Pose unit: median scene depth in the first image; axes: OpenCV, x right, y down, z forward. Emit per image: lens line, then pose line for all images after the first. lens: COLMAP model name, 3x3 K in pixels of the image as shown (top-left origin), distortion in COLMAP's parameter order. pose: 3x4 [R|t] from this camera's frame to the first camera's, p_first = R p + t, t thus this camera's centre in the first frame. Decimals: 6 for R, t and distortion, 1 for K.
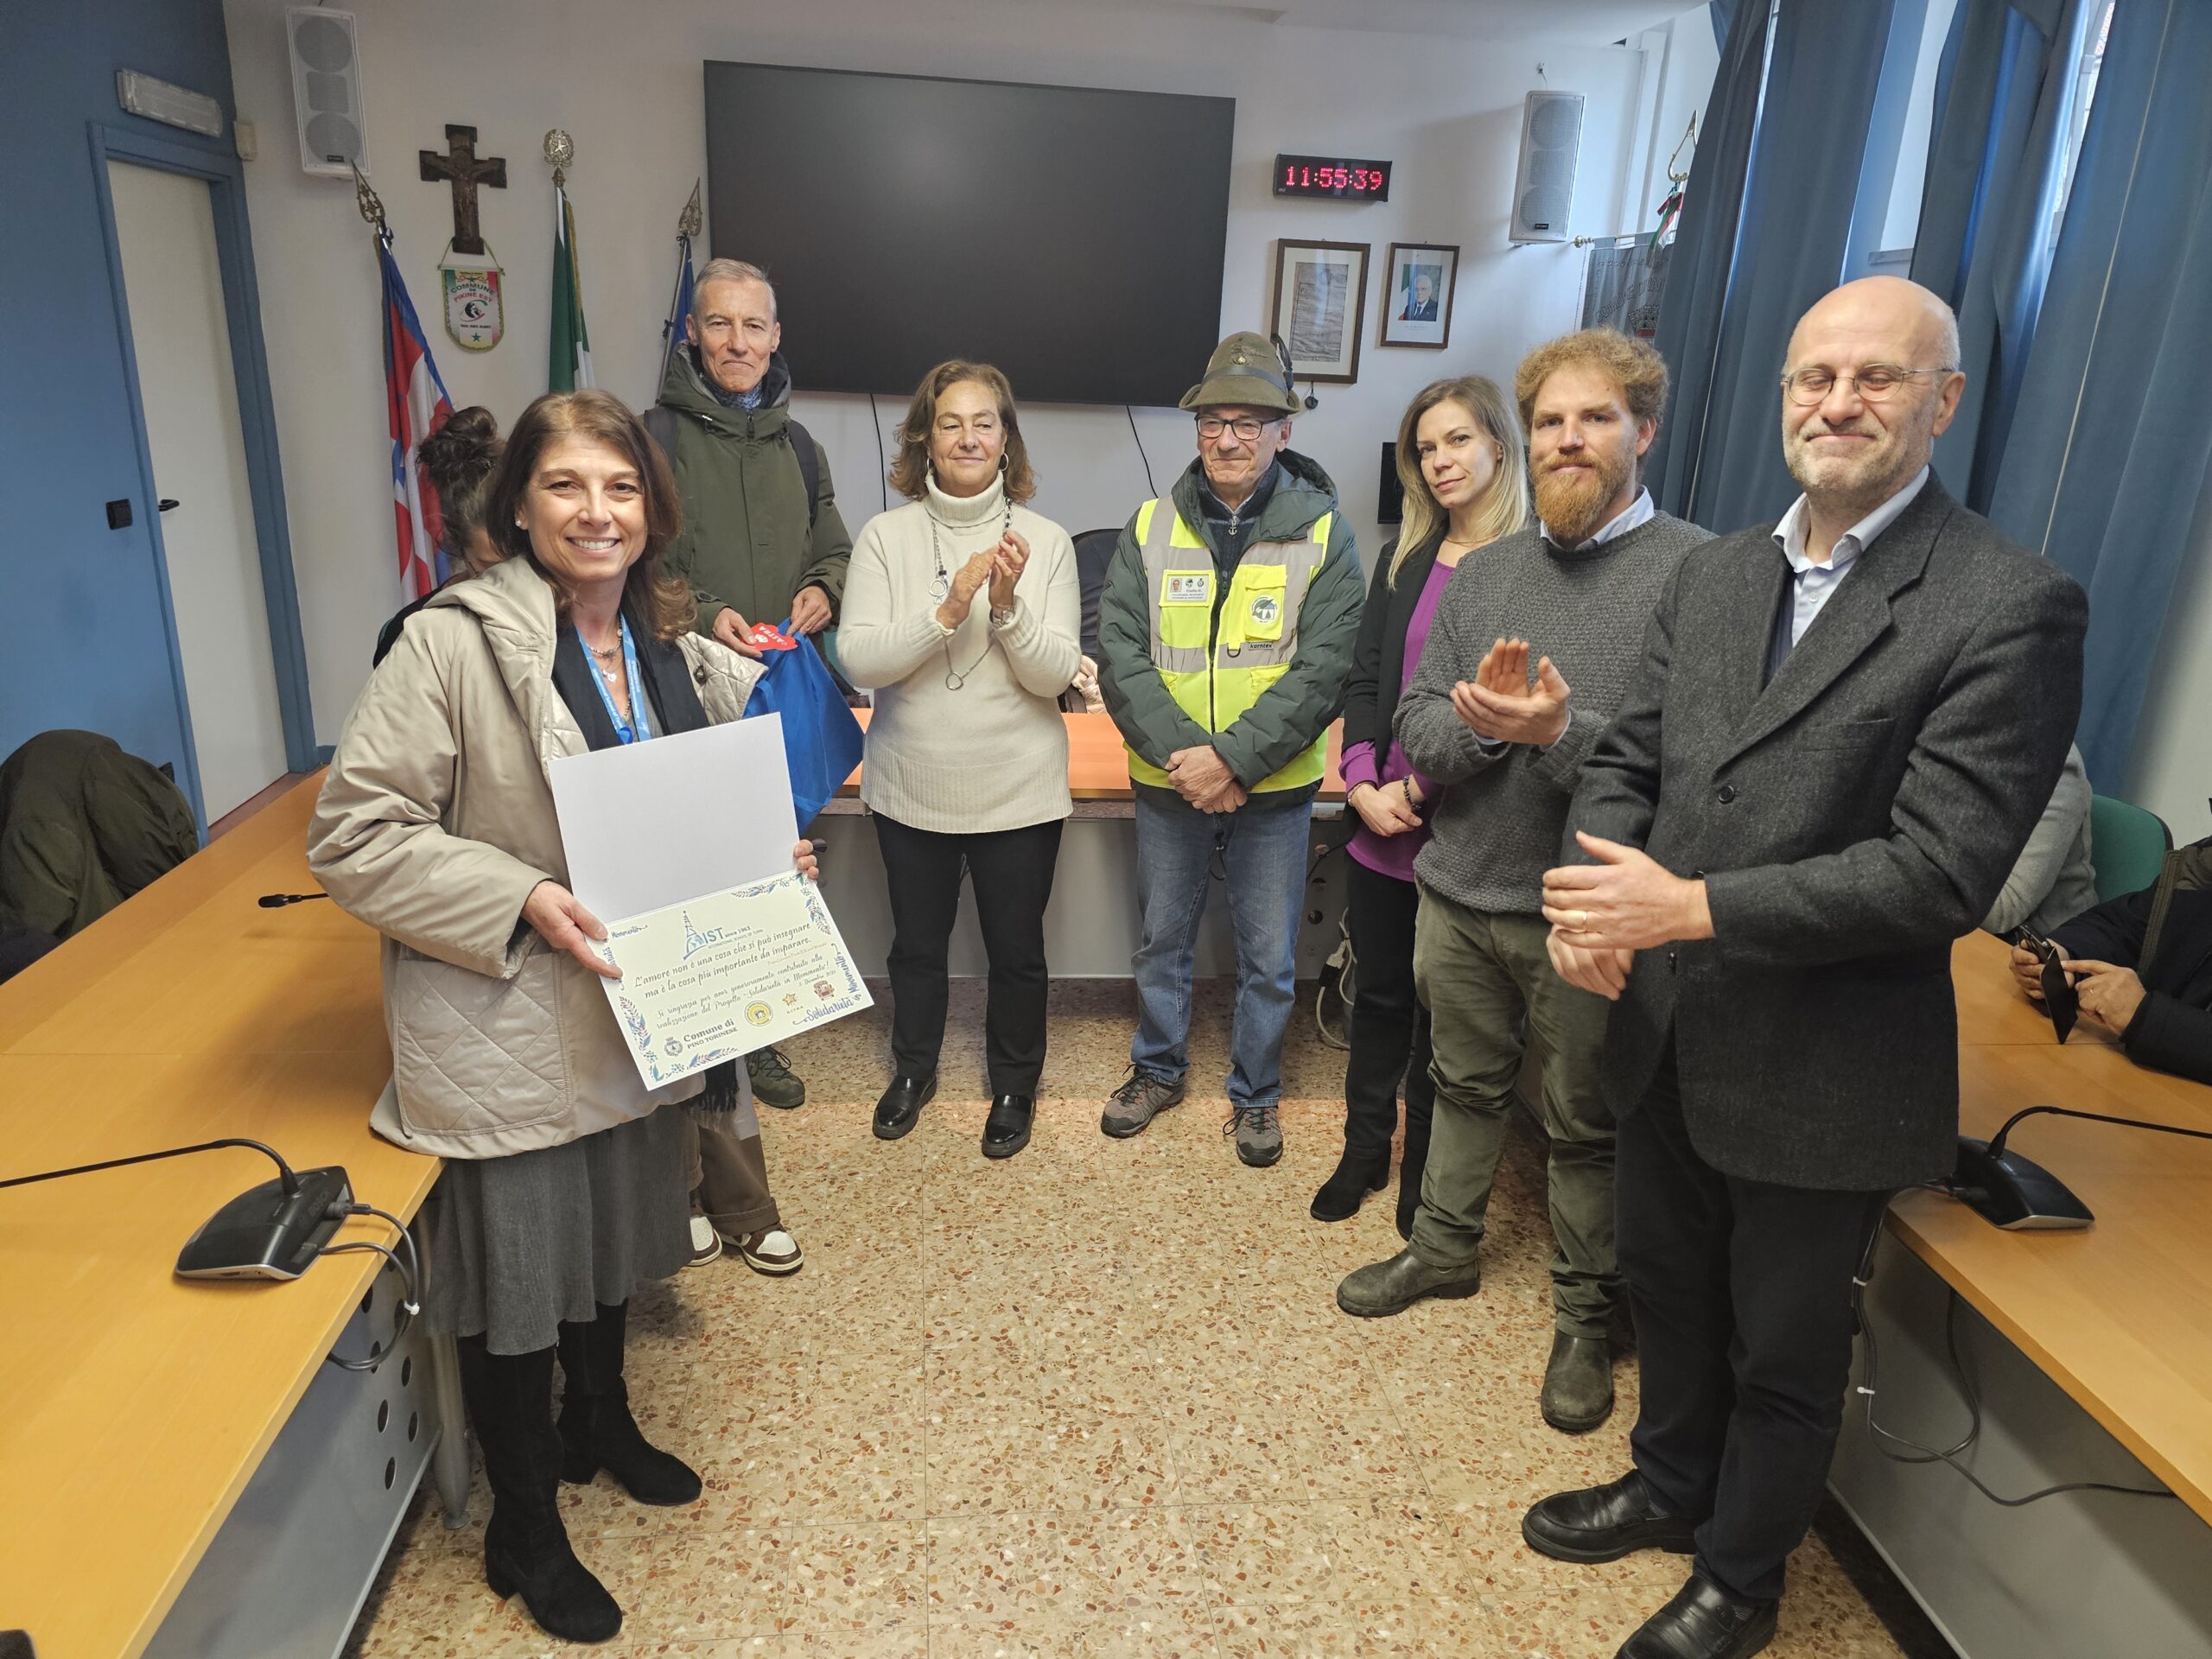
lens RADIAL K [[1489.5, 0, 1086.1], [0, 1489.5, 847.4], [0, 0, 1]] dist [0.055859, -0.053168]
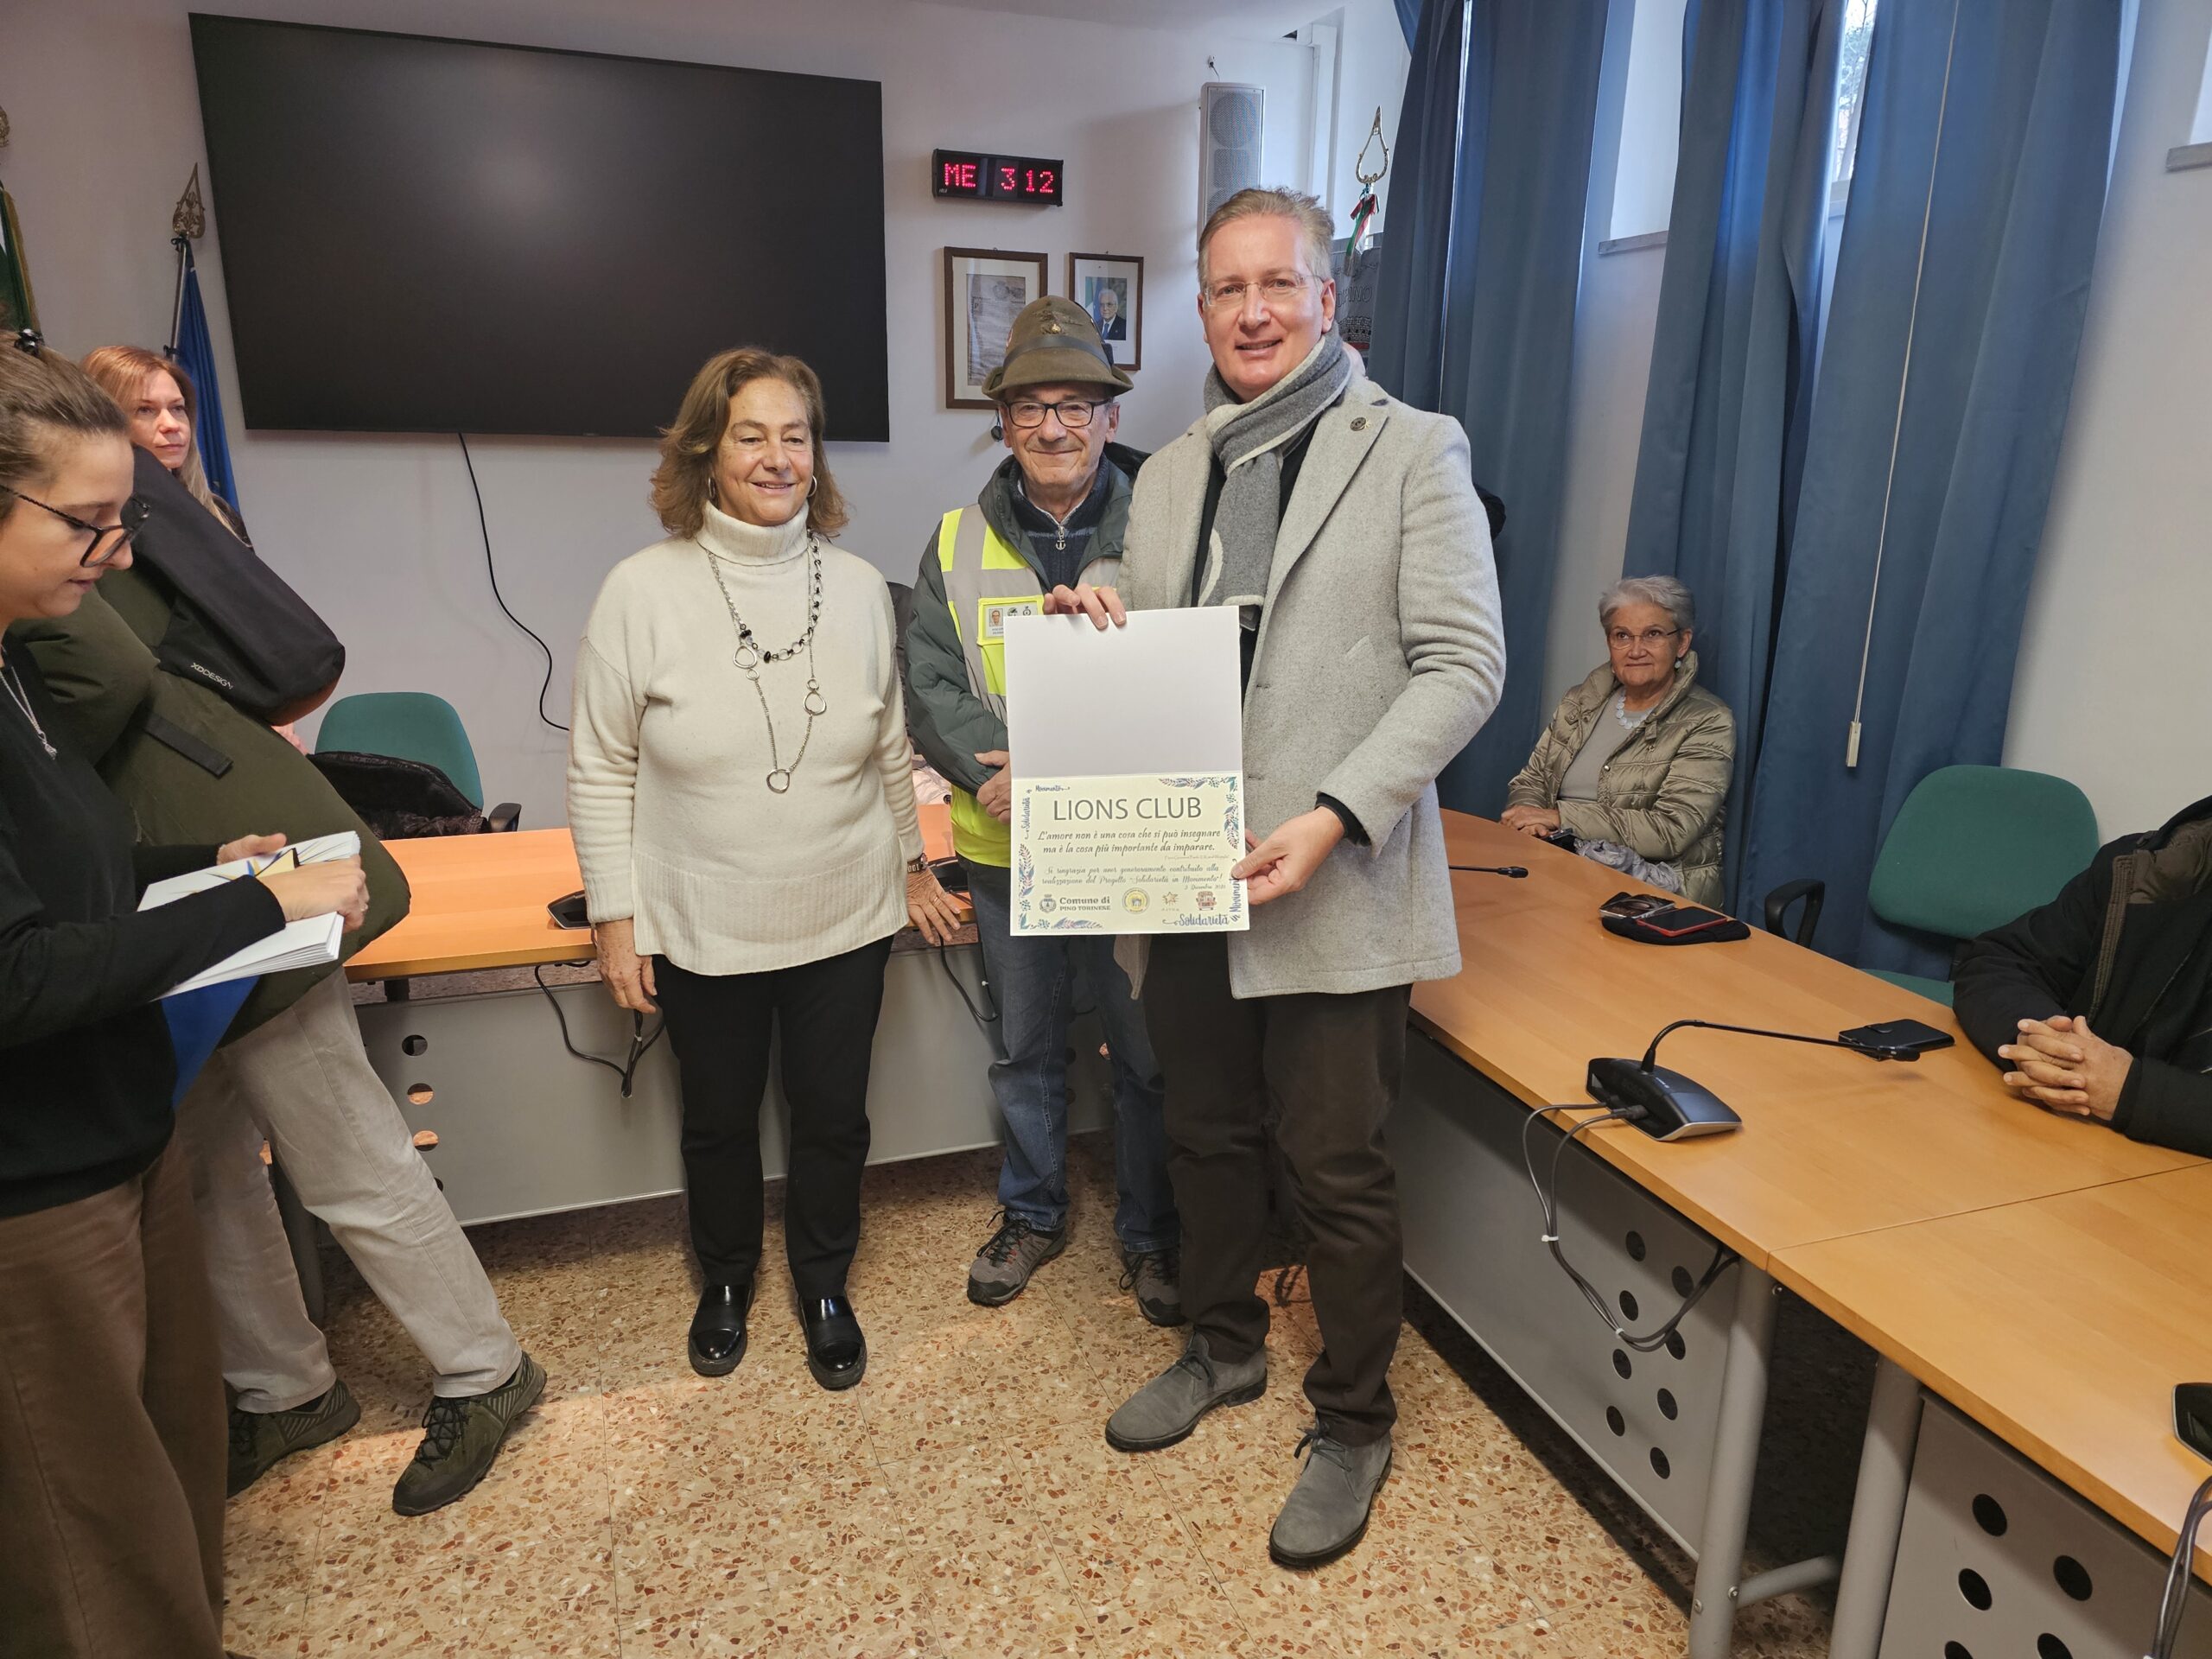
lens RADIAL K [[1489.5, 0, 1098.4], [0, 1489.5, 841.9], [0, 0, 1]] dist [0.055859, -0.053168]
pose [[0.970631, -0.090883, 0.222747, -0.023598], [0.099957, 0.994546, -0.029780, -0.059218], [-0.218826, 0.051170, 0.974421, 0.330089]]
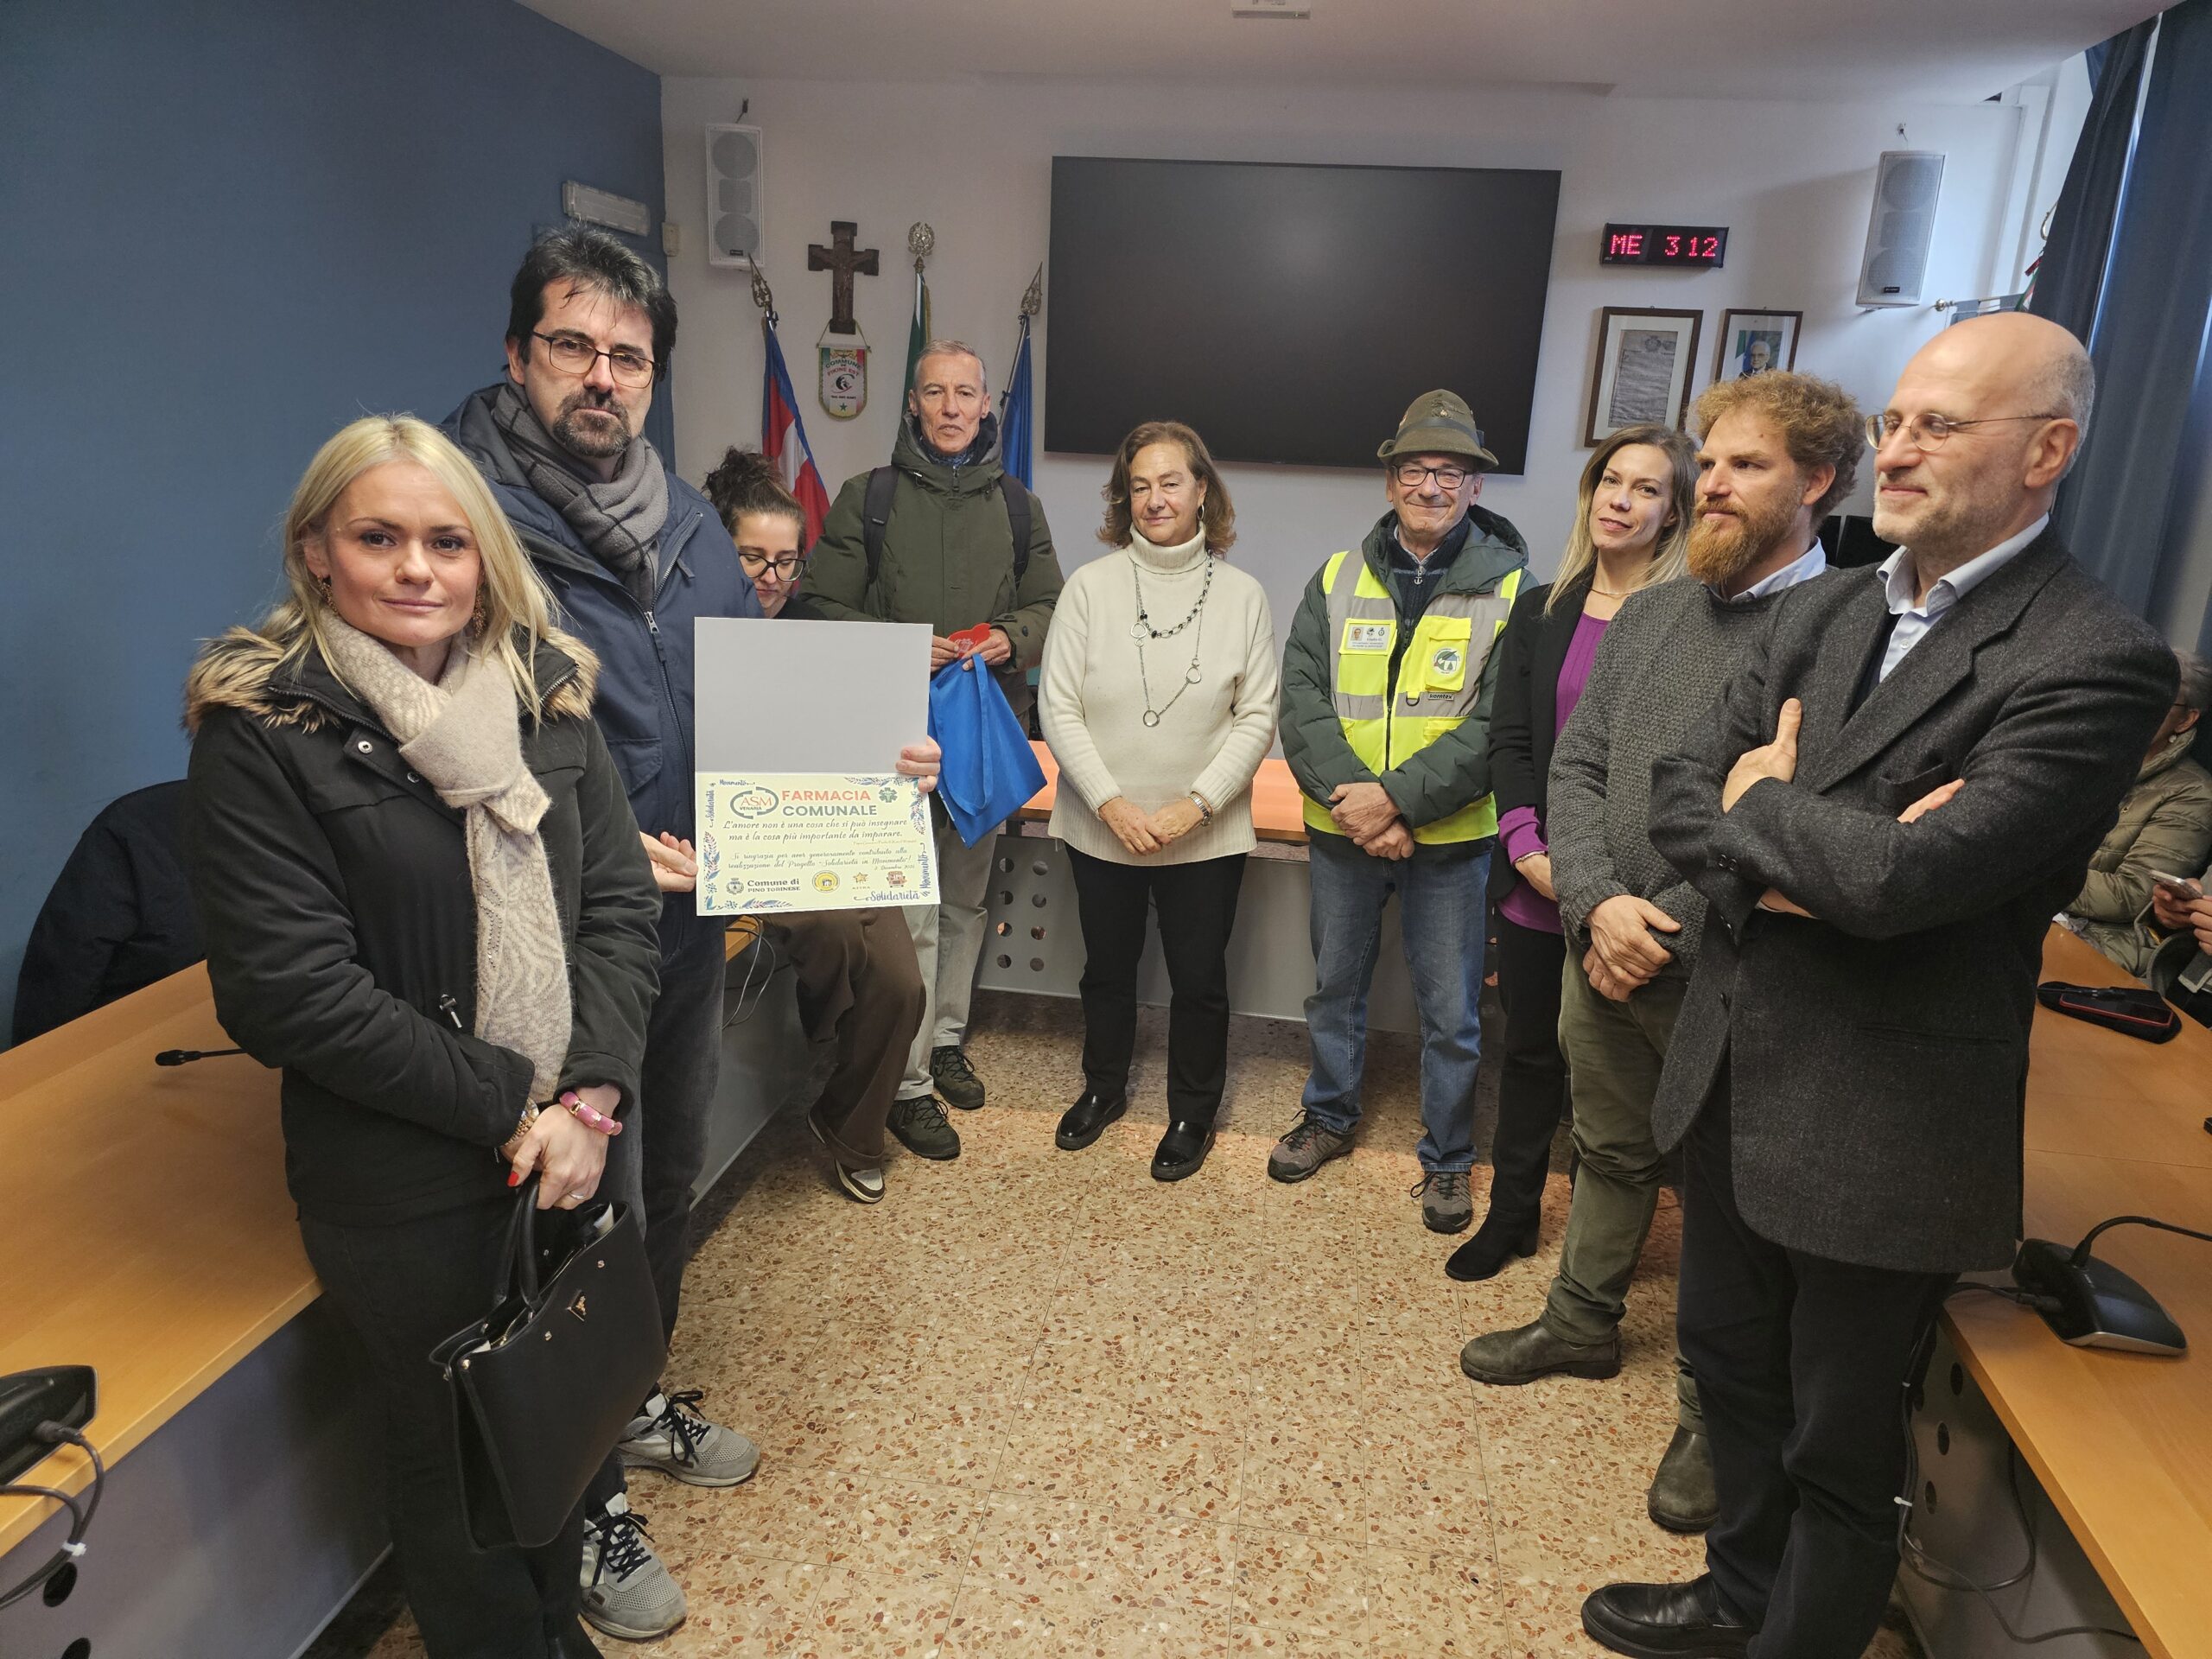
lens RADIAL K [[1489.5, 0, 1116.0], [0, 1489.5, 829.1], [0, 0, 1]] dist [0.055859, -0.053168]
pose [[0.968412, 0.068989, -0.239621, 0.174181], [-0.082821, 0.995401, -0.048134, 0.024605], [0.235199, 0.066460, 0.969672, -0.027457]]
